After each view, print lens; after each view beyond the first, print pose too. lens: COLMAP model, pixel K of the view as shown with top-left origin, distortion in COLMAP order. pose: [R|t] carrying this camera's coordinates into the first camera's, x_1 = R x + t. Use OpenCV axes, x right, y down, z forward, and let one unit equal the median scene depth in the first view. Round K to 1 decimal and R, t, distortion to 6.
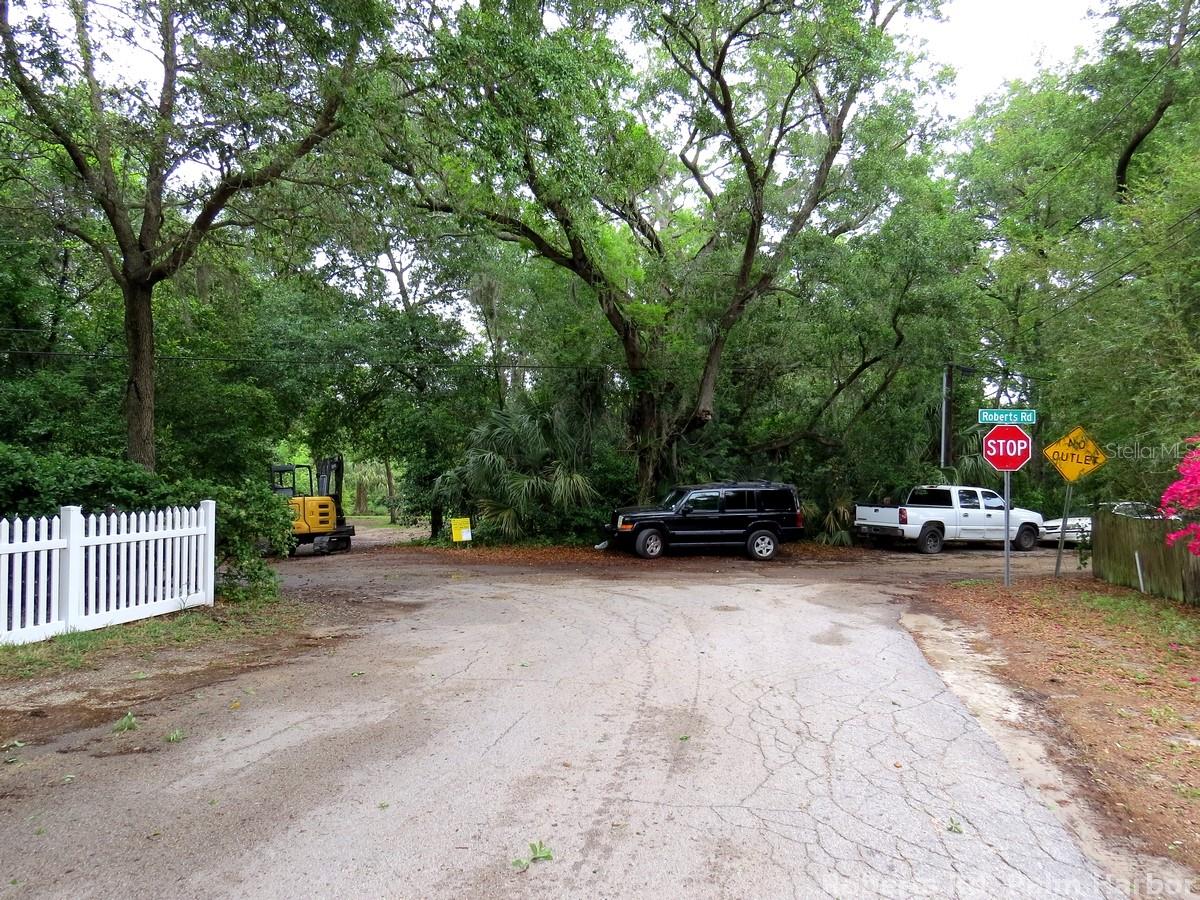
lens RADIAL K [[864.0, 0, 600.0], [0, 864.0, 450.0], [0, 0, 1]] dist [-0.016458, 0.000234]
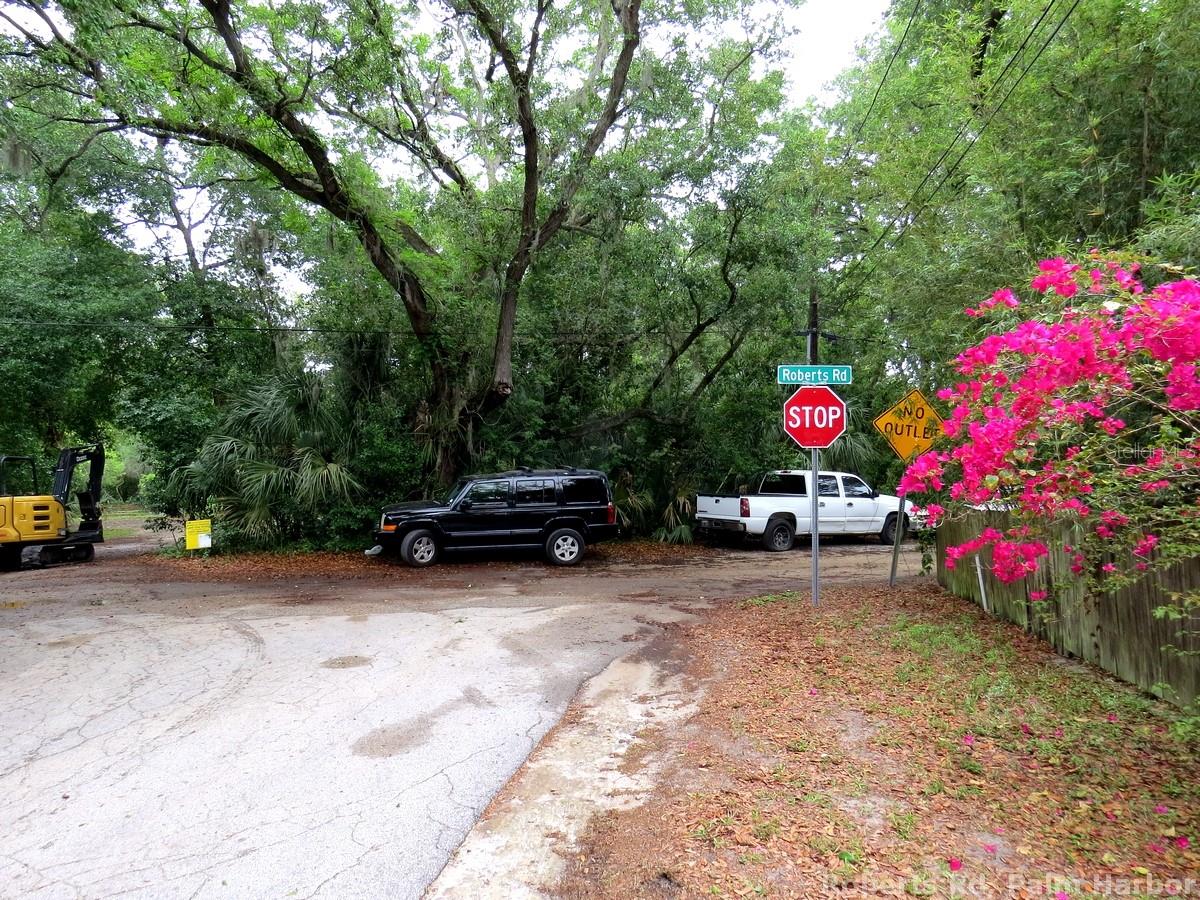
lens RADIAL K [[864.0, 0, 600.0], [0, 864.0, 450.0], [0, 0, 1]] dist [-0.016458, 0.000234]
pose [[0.997299, -0.013780, 0.072146, 0.154270], [0.013002, 0.999852, 0.011231, 0.009987], [-0.072290, -0.010263, 0.997331, 0.178305]]
